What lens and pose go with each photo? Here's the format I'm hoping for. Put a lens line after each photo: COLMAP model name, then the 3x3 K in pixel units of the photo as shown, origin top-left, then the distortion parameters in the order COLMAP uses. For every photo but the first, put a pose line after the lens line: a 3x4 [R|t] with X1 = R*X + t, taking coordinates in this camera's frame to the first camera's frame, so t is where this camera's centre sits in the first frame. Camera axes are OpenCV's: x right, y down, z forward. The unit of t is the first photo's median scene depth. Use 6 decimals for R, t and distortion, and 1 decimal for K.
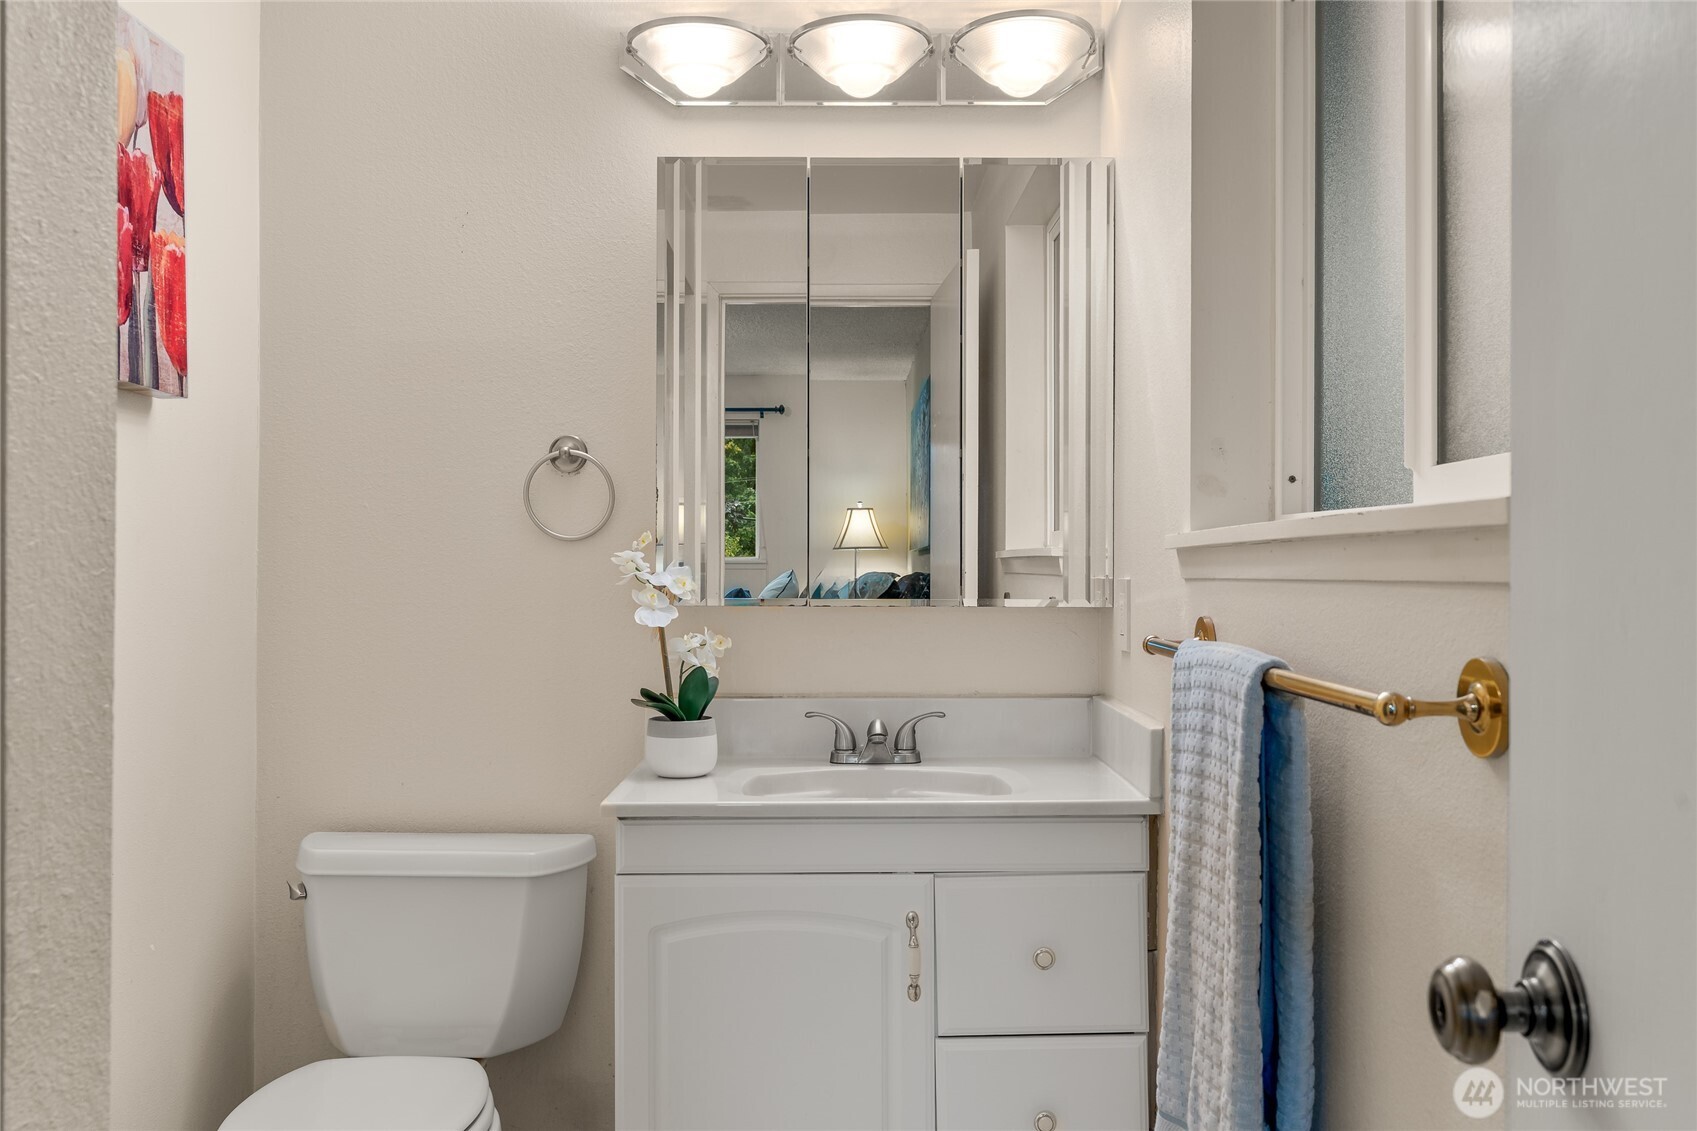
lens RADIAL K [[1392.8, 0, 823.1], [0, 1392.8, 557.1], [0, 0, 1]] dist [0.000257, 0.009758]
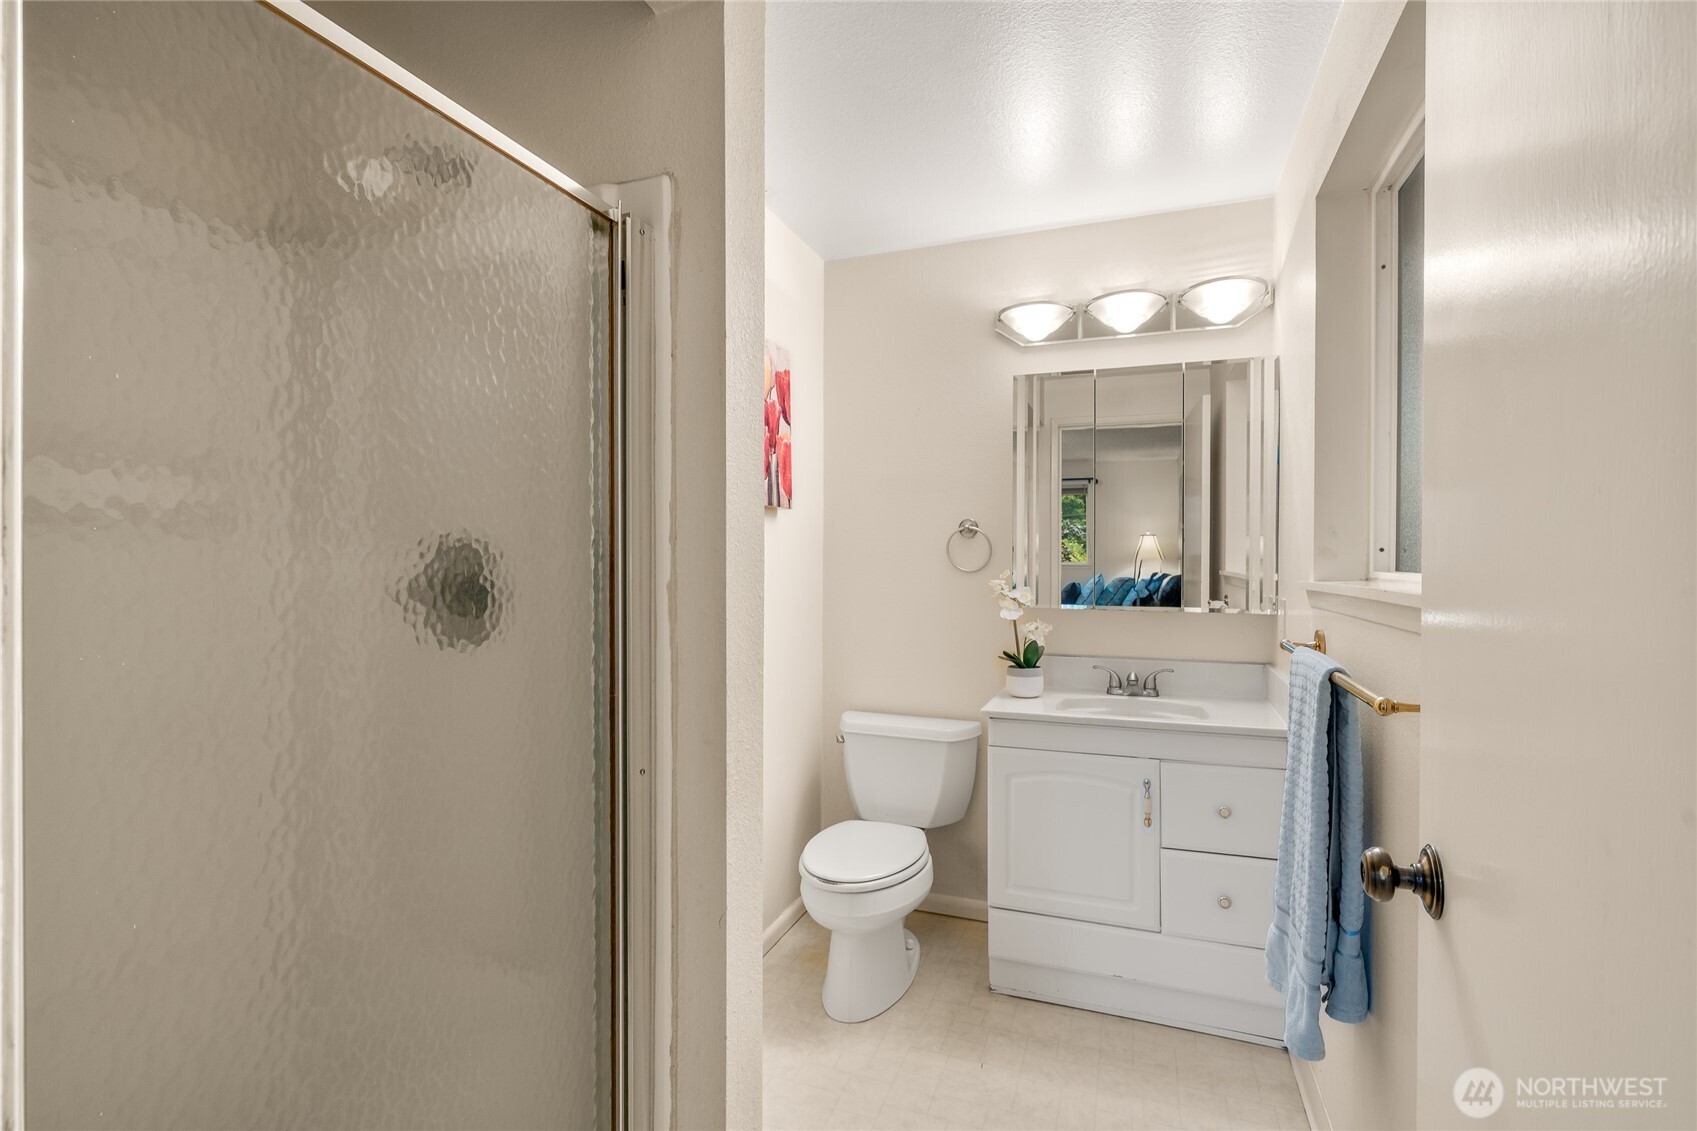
lens RADIAL K [[777.1, 0, 847.7], [0, 777.1, 559.0], [0, 0, 1]] dist [-0.009561, 0.001195]
pose [[0.936171, 0.002014, -0.351539, 0.048017], [0.001749, 0.999945, 0.010387, -0.046613], [0.351541, -0.010339, 0.936116, -0.098770]]
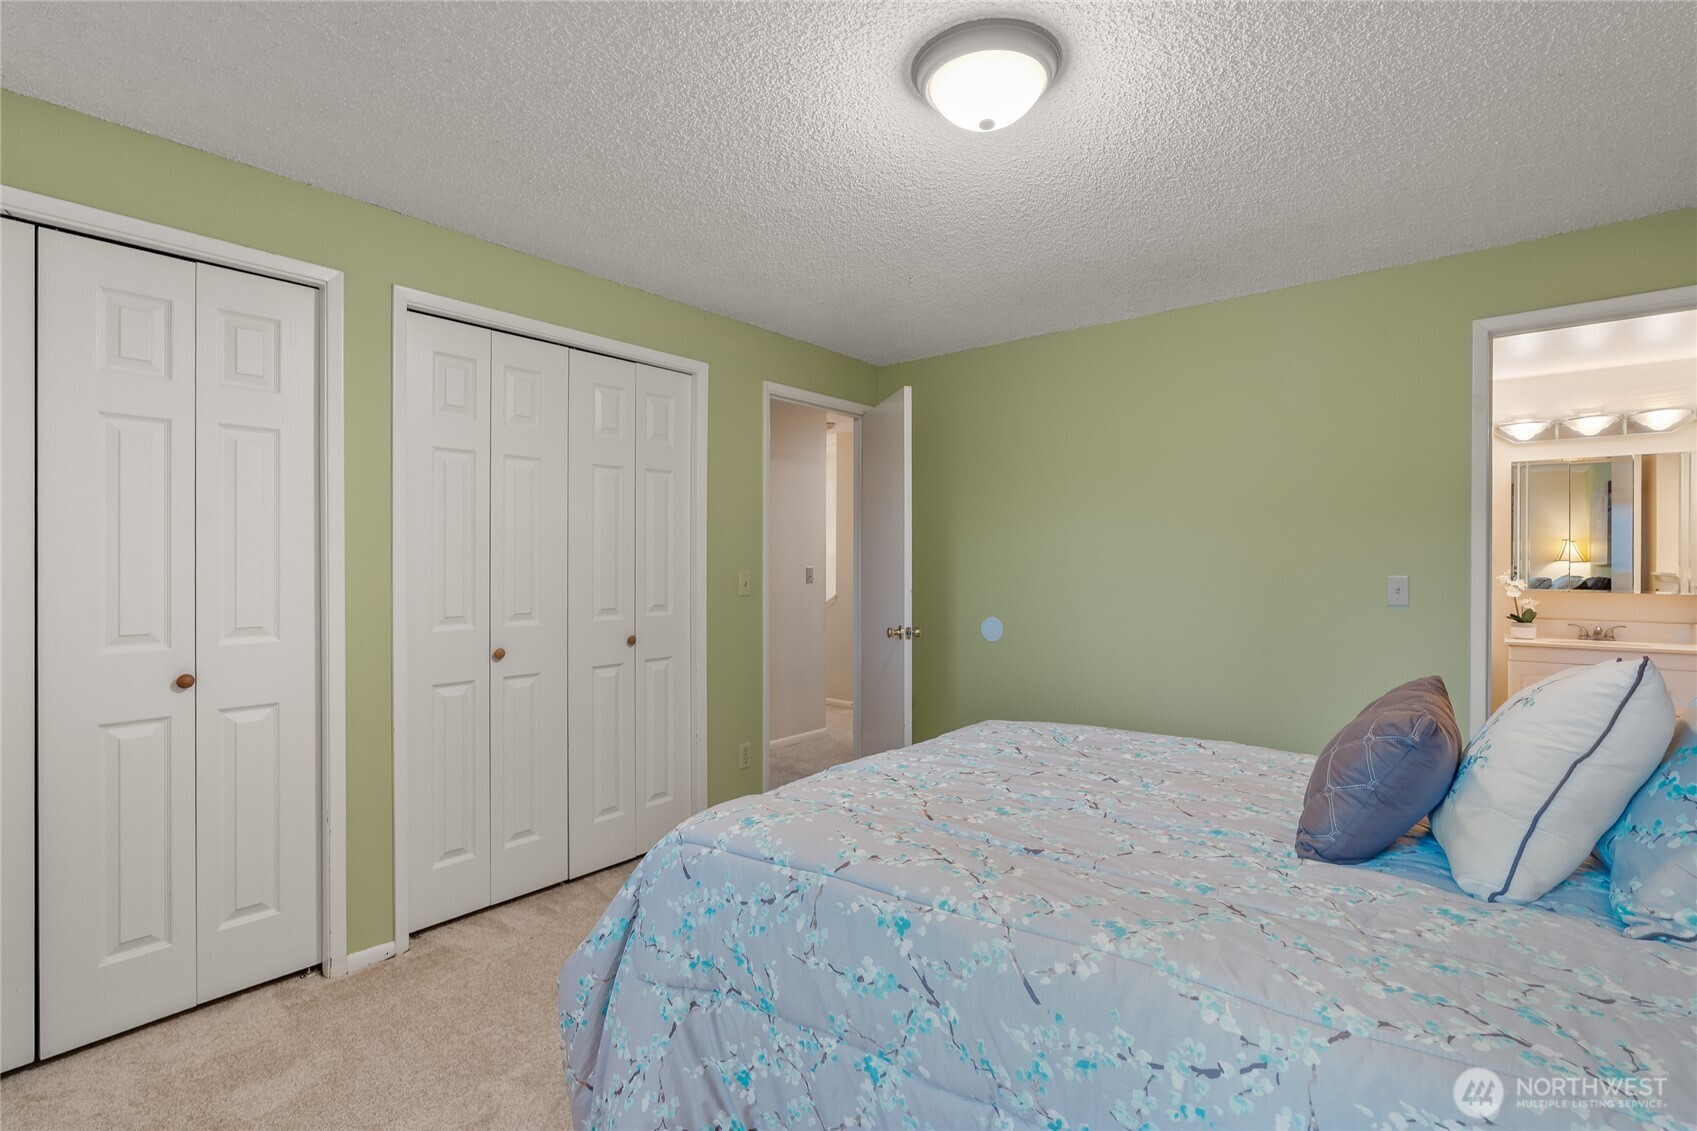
lens RADIAL K [[777.1, 0, 847.2], [0, 777.1, 568.4], [0, 0, 1]] dist [-0.009561, 0.001195]
pose [[0.768525, 0.005331, -0.639798, -0.168917], [0.002954, 0.999925, 0.011879, -0.052350], [0.639813, -0.011019, 0.768452, -1.644293]]
